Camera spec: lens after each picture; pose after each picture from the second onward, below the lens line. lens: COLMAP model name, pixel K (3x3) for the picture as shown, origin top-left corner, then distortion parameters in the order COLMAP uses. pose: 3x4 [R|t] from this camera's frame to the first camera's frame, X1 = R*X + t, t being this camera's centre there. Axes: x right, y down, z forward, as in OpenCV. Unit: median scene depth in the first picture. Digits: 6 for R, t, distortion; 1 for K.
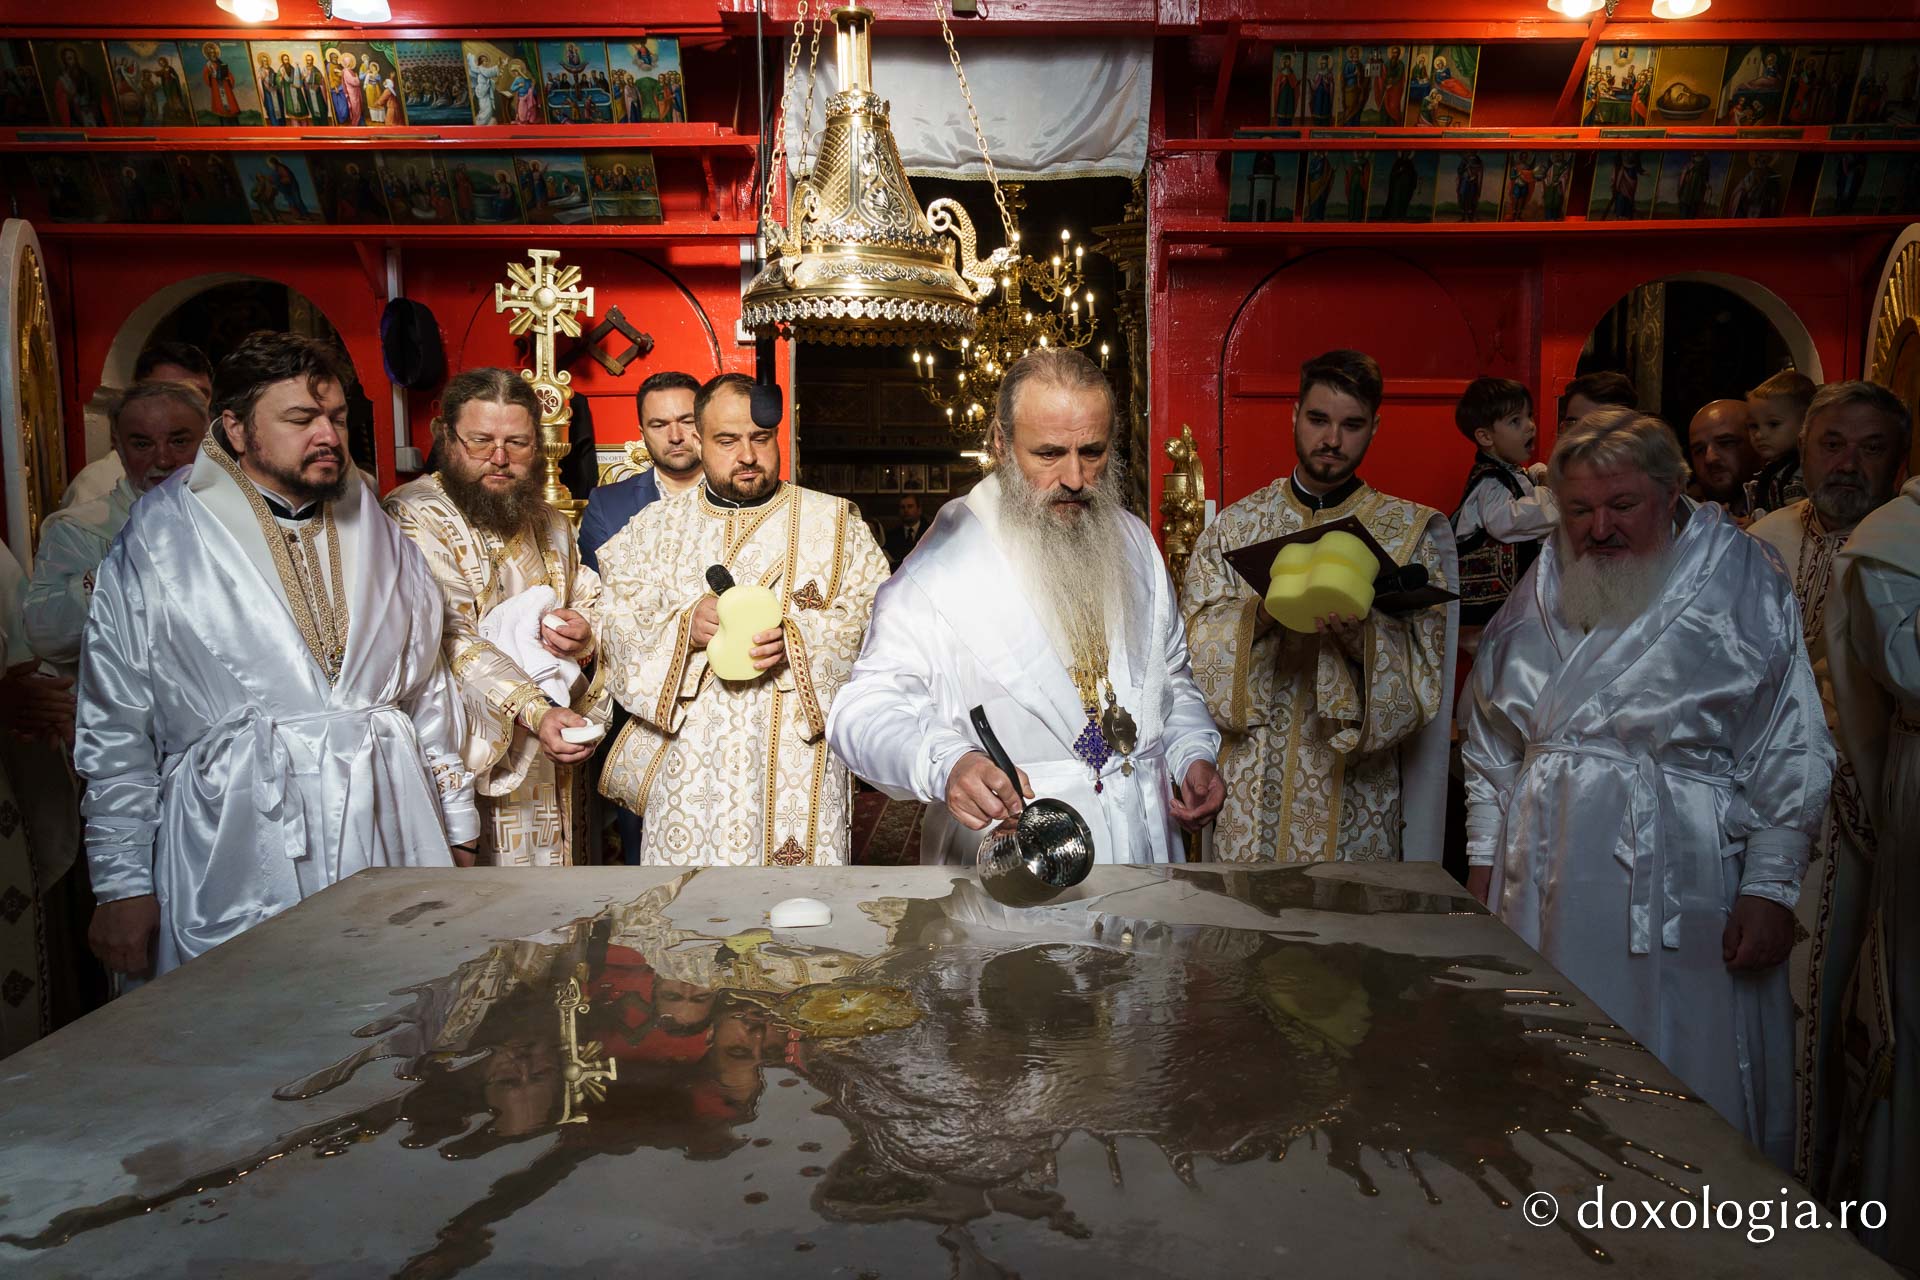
lens RADIAL K [[1401.8, 0, 1050.8], [0, 1401.8, 658.0], [0, 0, 1]] dist [-0.023640, 0.009399]
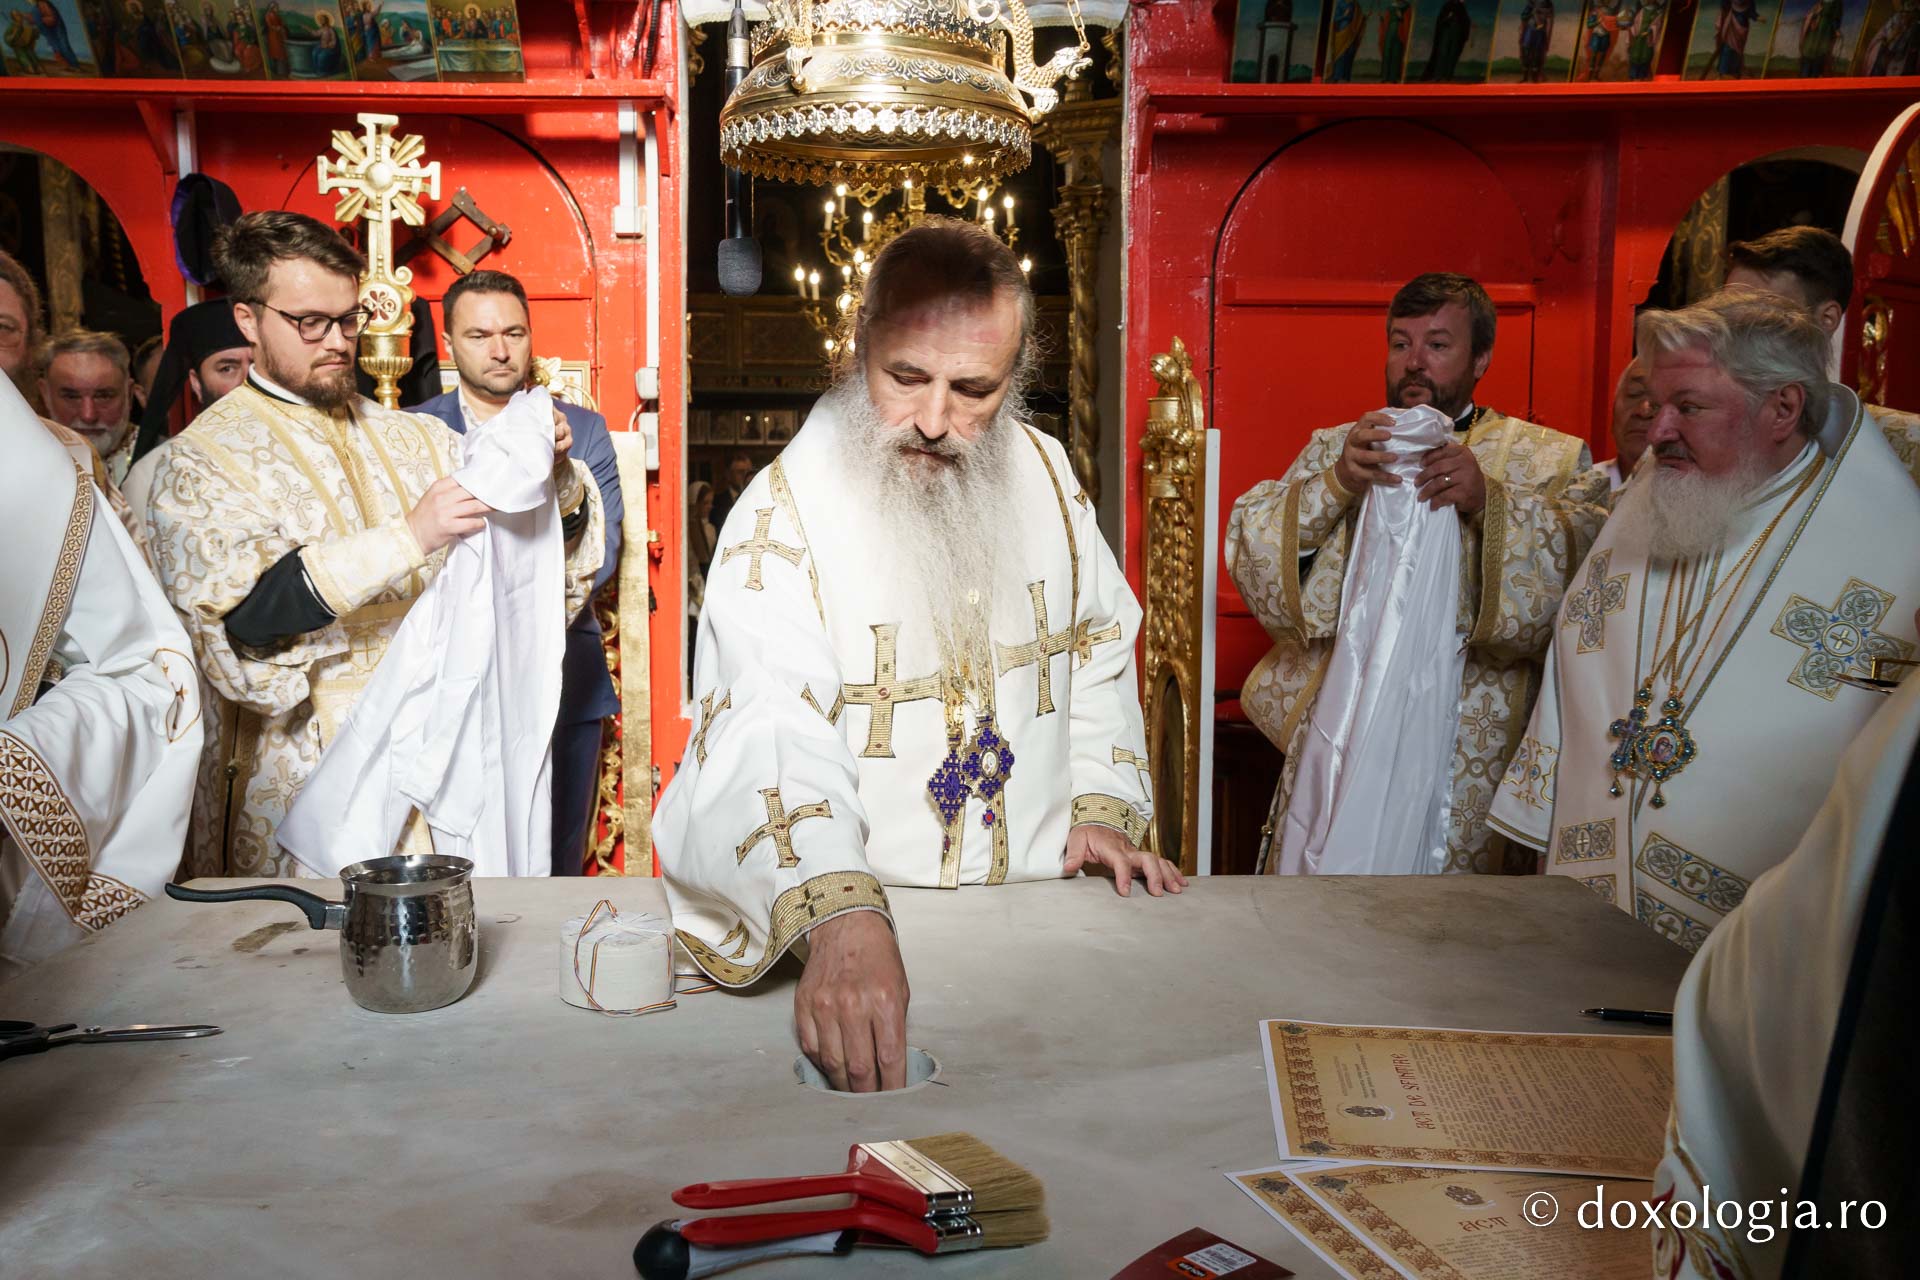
lens RADIAL K [[1628.5, 0, 929.1], [0, 1628.5, 703.6], [0, 0, 1]] dist [-0.012320, 0.030196]
pose [[0.999994, 0.003069, 0.001576, -0.047704], [-0.003126, 0.999294, 0.037441, 0.009867], [-0.001460, -0.037445, 0.999298, 0.054881]]
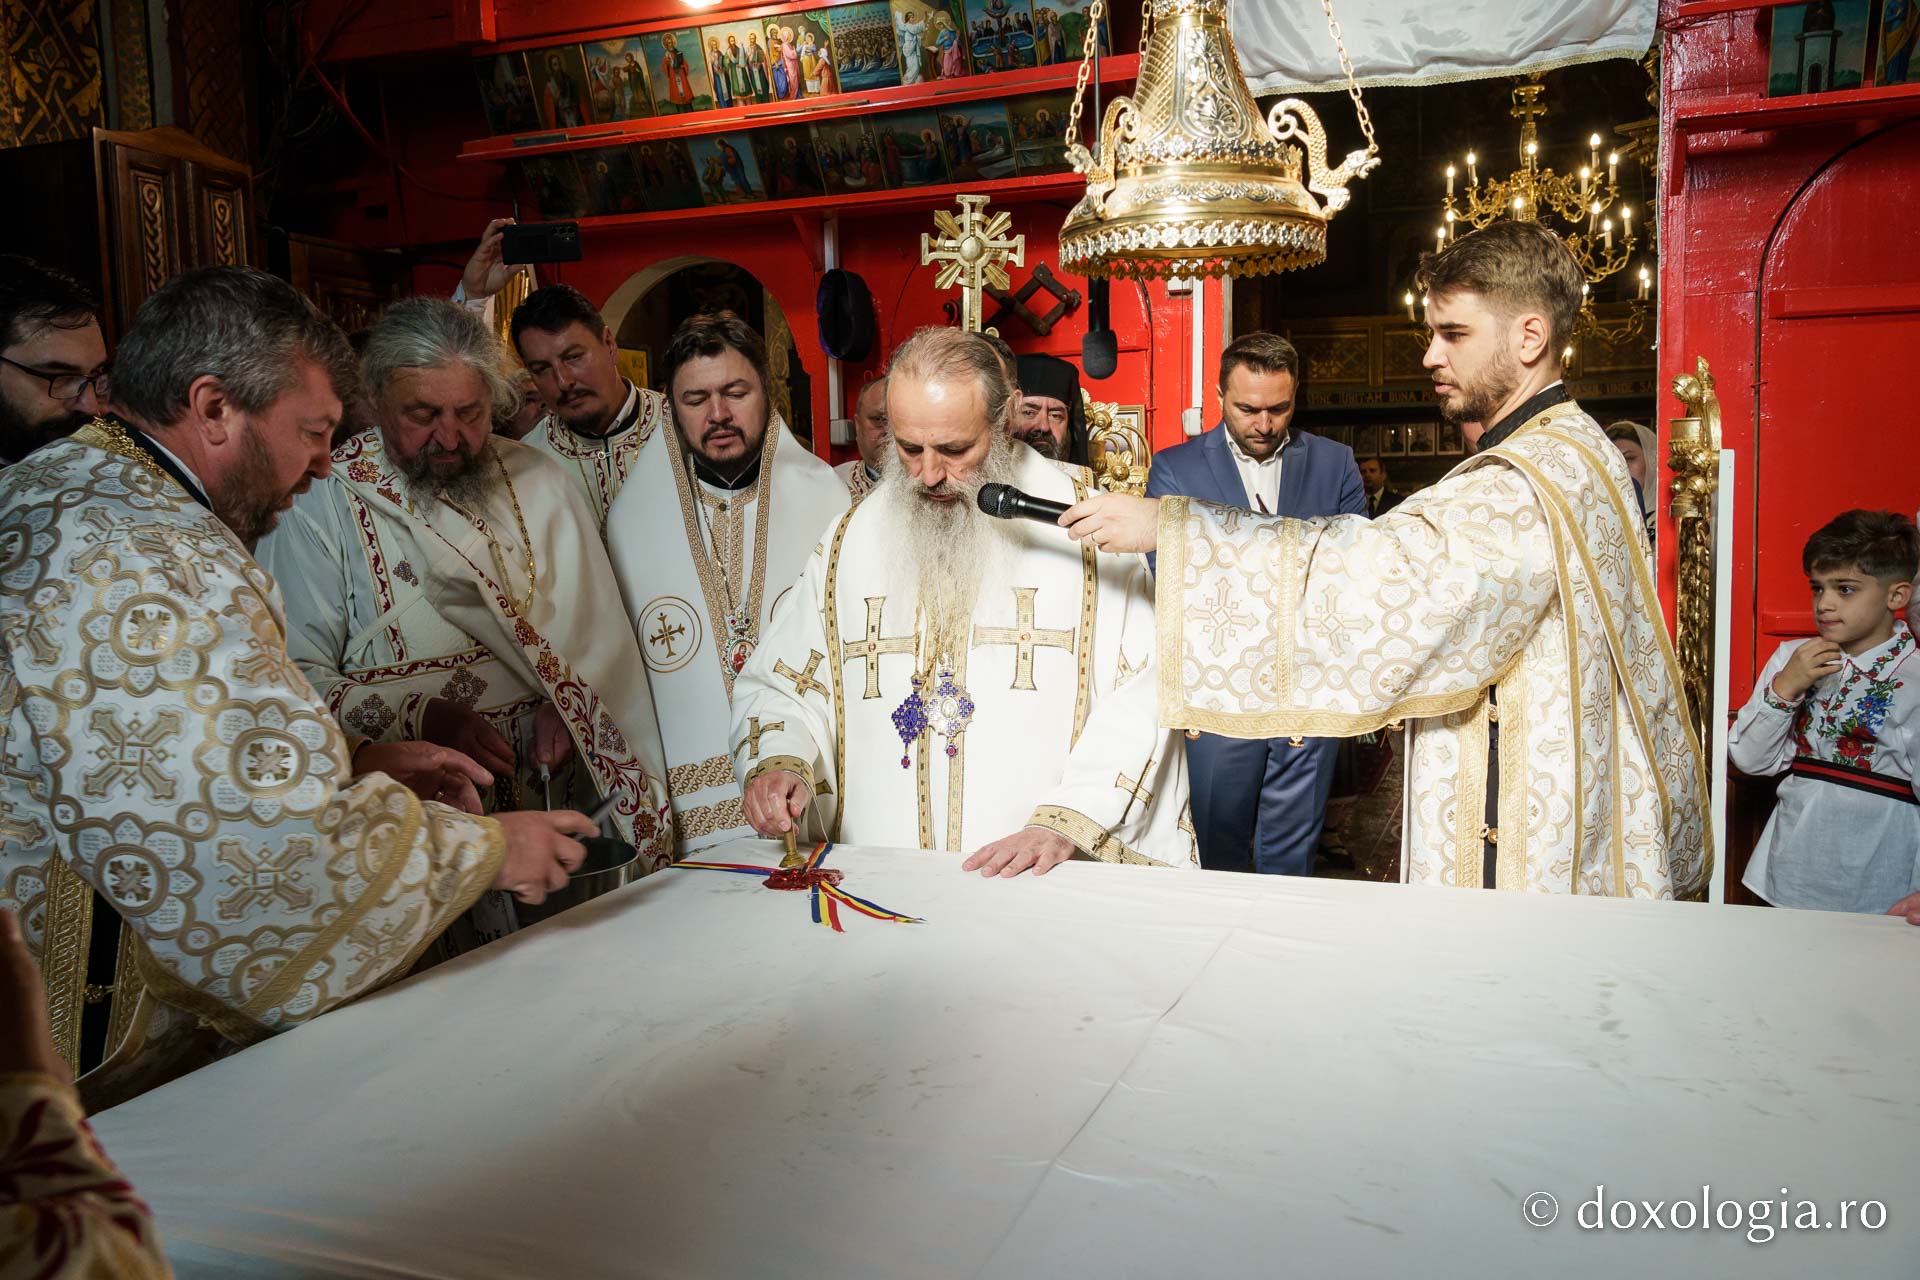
lens RADIAL K [[1533.5, 0, 977.9], [0, 1533.5, 646.7], [0, 0, 1]] dist [0.004989, -0.000120]
pose [[0.926219, 0.020260, -0.376441, 0.047339], [-0.018920, 0.999795, 0.007255, 0.001852], [0.376511, 0.000403, 0.926412, 0.023519]]
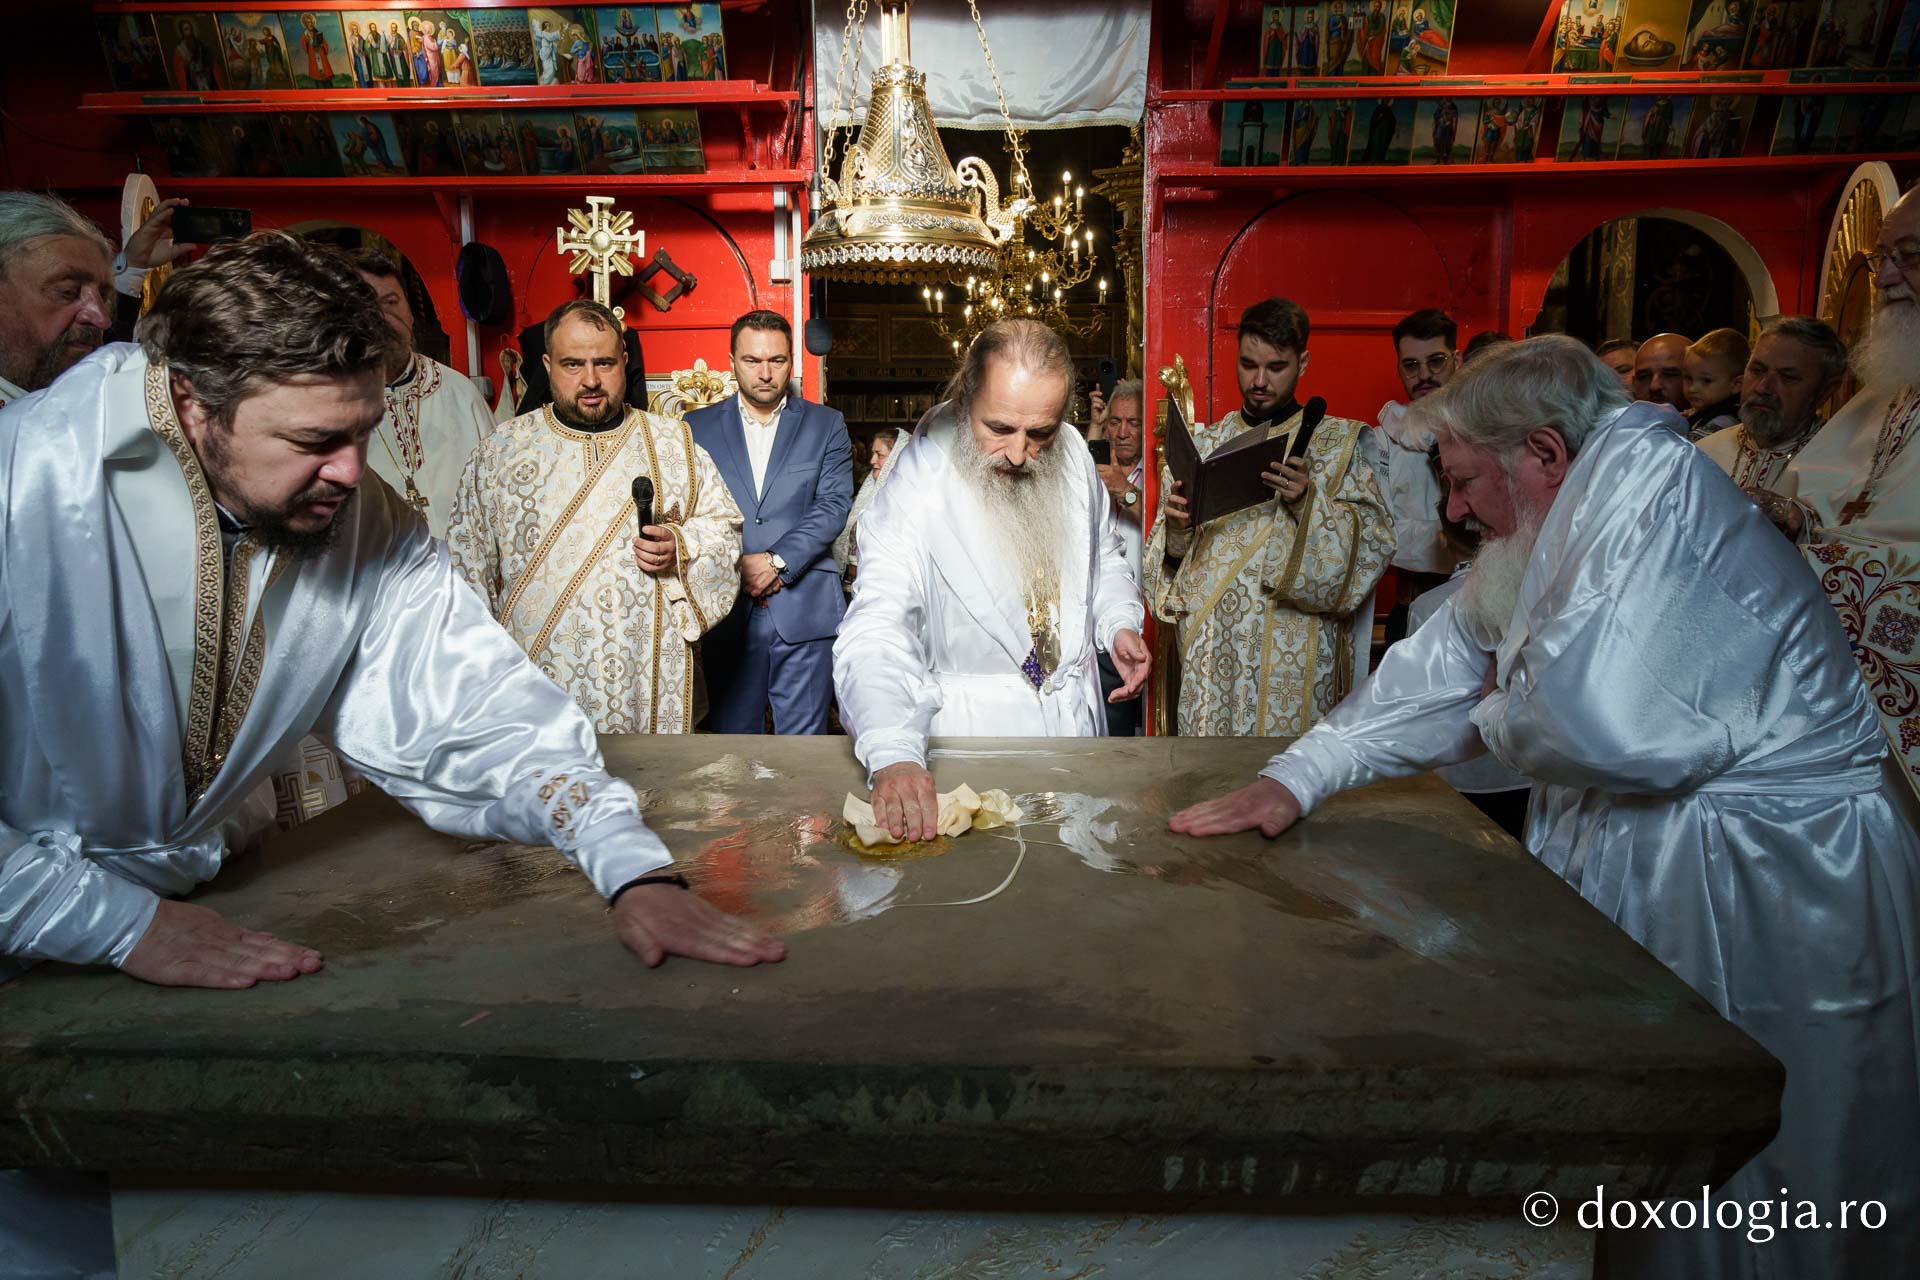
lens RADIAL K [[1327.8, 0, 980.1], [0, 1327.8, 628.9], [0, 0, 1]] dist [-0.015285, 0.003083]
pose [[0.998697, 0.007606, -0.050465, -0.004369], [-0.005739, 0.999297, 0.037039, 0.011032], [0.050711, -0.036701, 0.998039, -0.053324]]
